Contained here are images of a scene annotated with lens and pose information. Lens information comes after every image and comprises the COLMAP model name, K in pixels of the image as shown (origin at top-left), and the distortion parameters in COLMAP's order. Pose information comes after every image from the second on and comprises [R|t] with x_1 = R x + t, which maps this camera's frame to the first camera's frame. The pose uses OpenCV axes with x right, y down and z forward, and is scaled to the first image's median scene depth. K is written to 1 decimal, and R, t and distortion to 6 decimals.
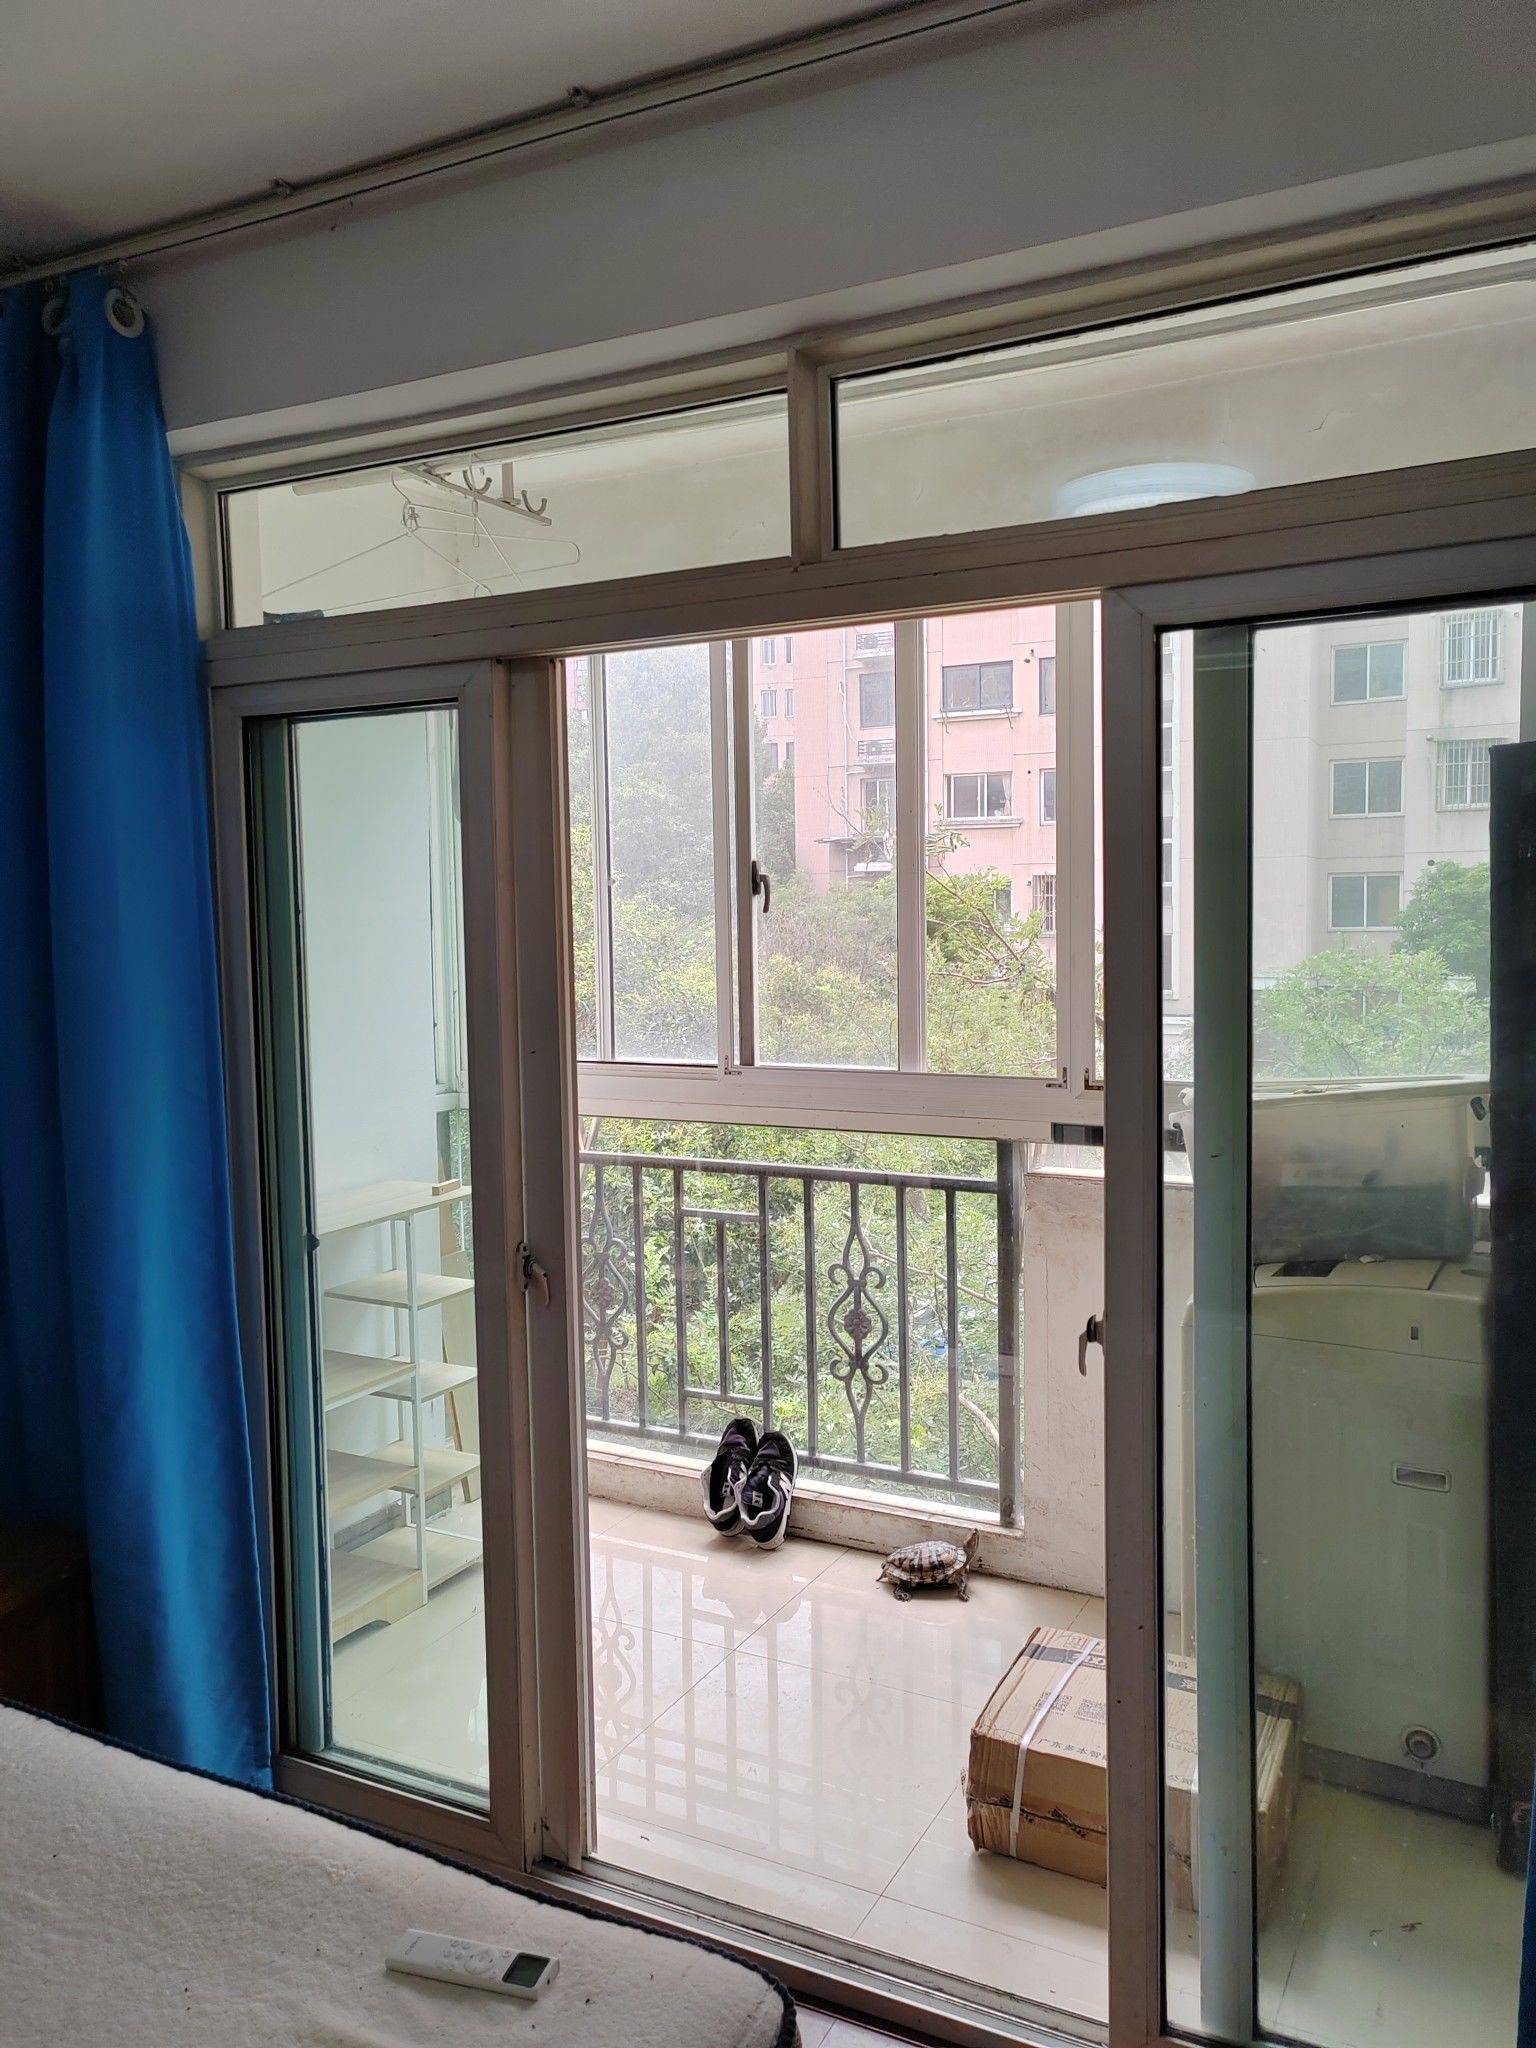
lens RADIAL K [[1547.4, 0, 761.8], [0, 1547.4, 1028.5], [0, 0, 1]] dist [0.028754, 0.019968]
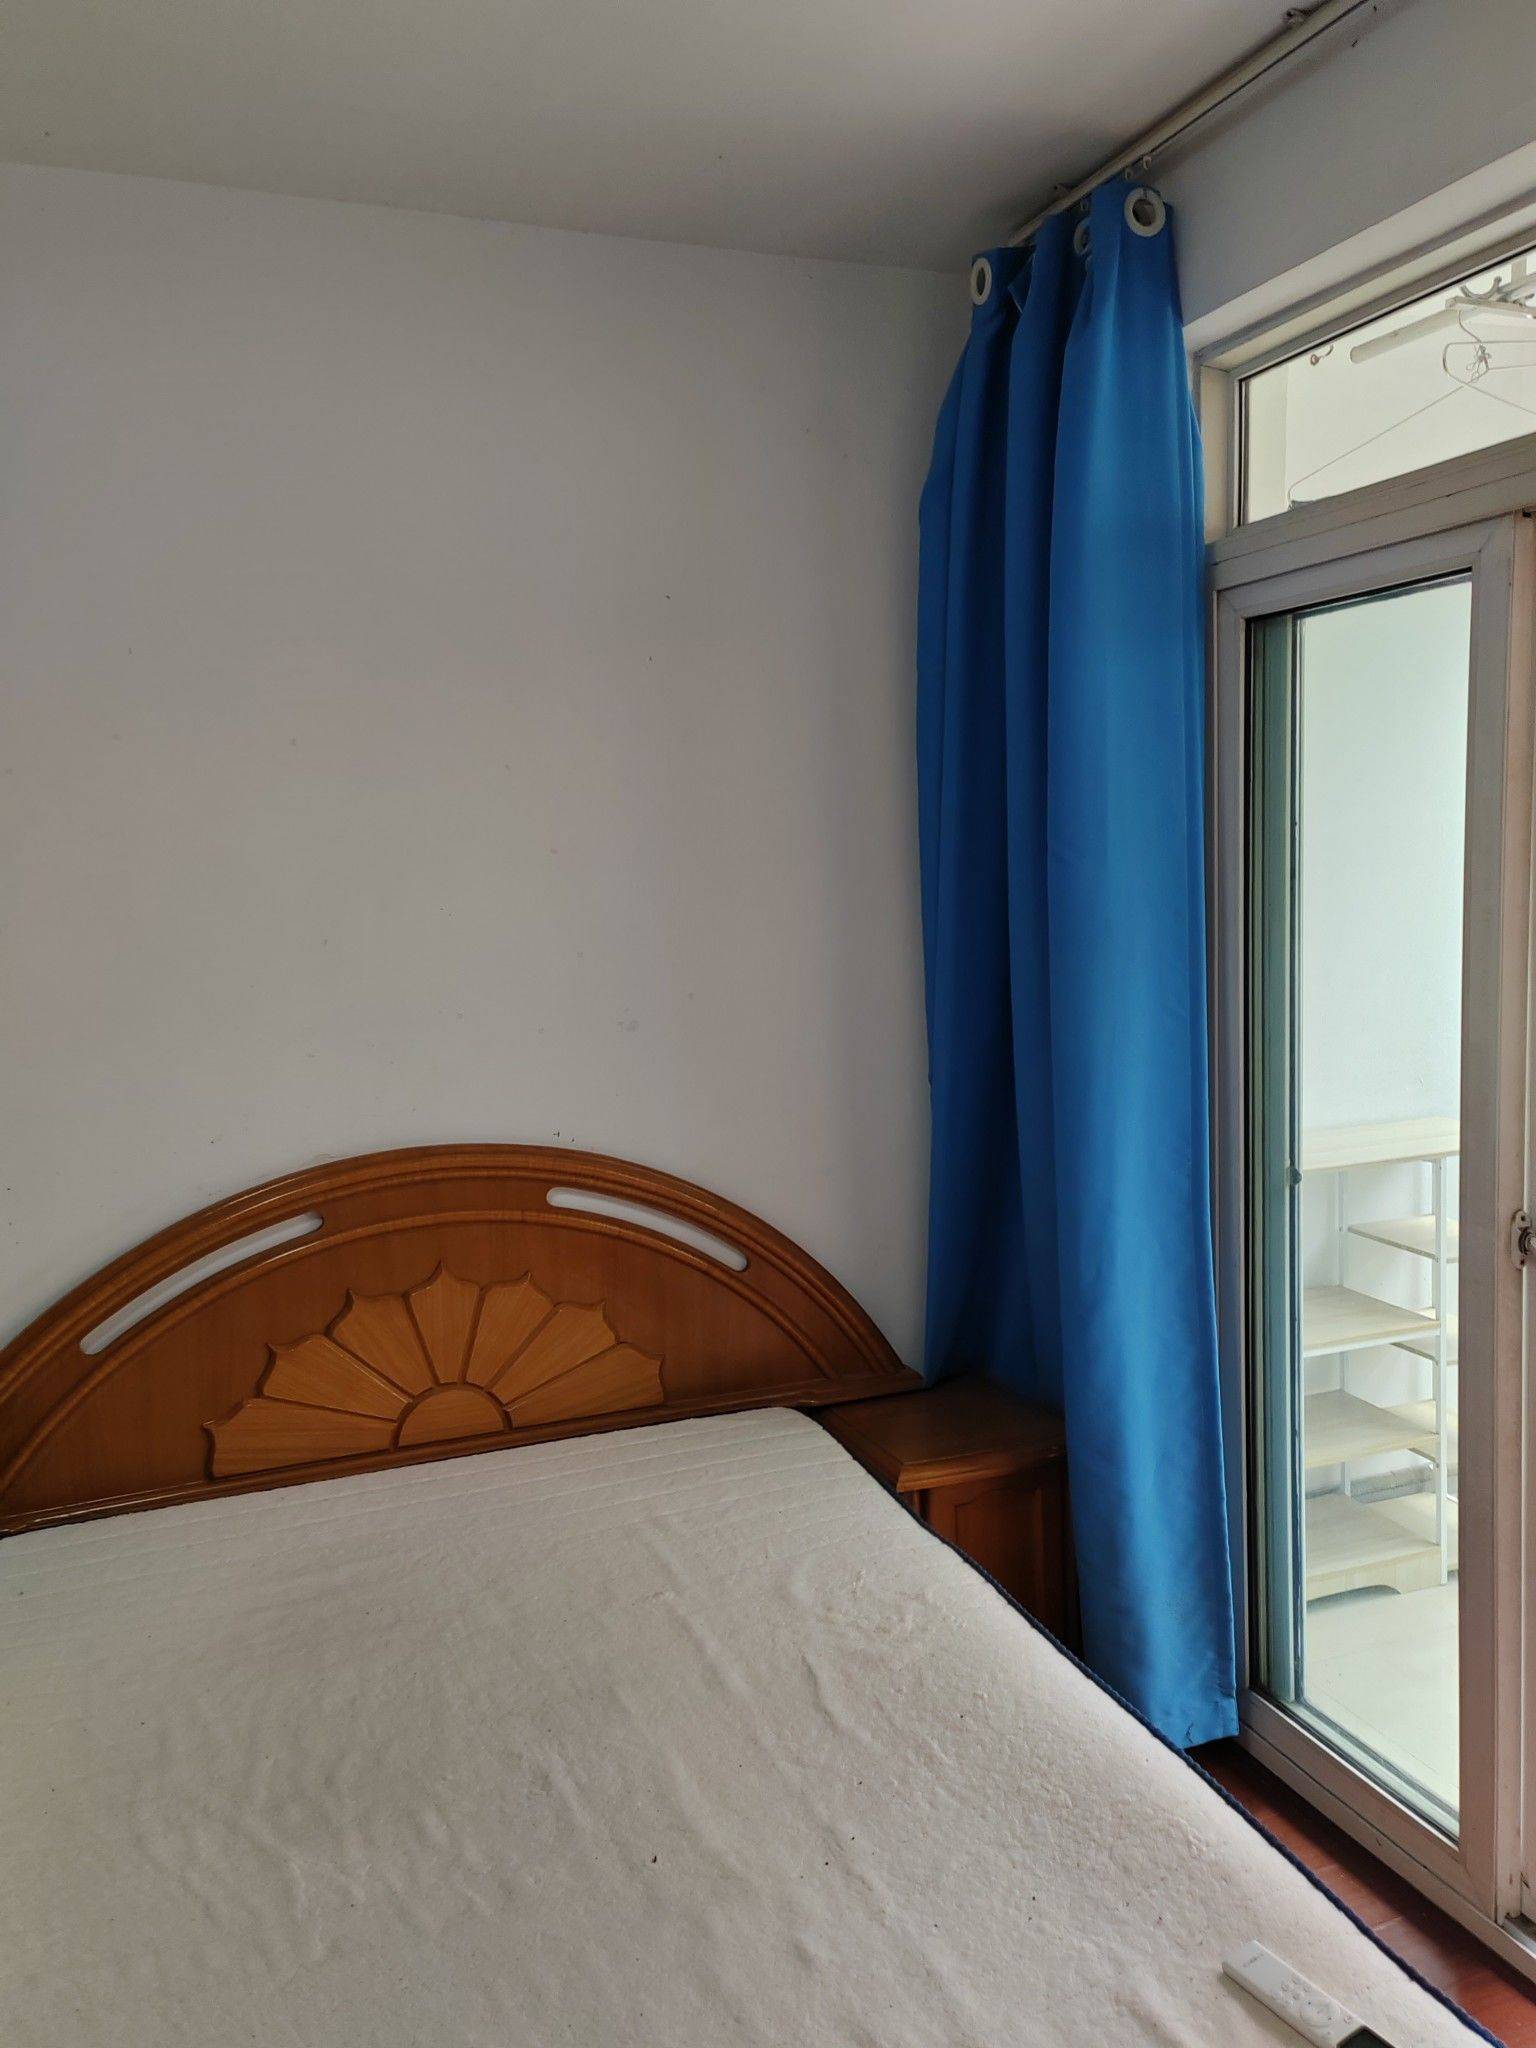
lens RADIAL K [[1547.4, 0, 775.2], [0, 1547.4, 1022.7], [0, 0, 1]] dist [0.028754, 0.019968]
pose [[0.762696, 0.064665, -0.643516, 0.074010], [-0.028545, 0.997385, 0.066393, -0.009176], [0.646127, -0.032269, 0.762547, 0.084400]]
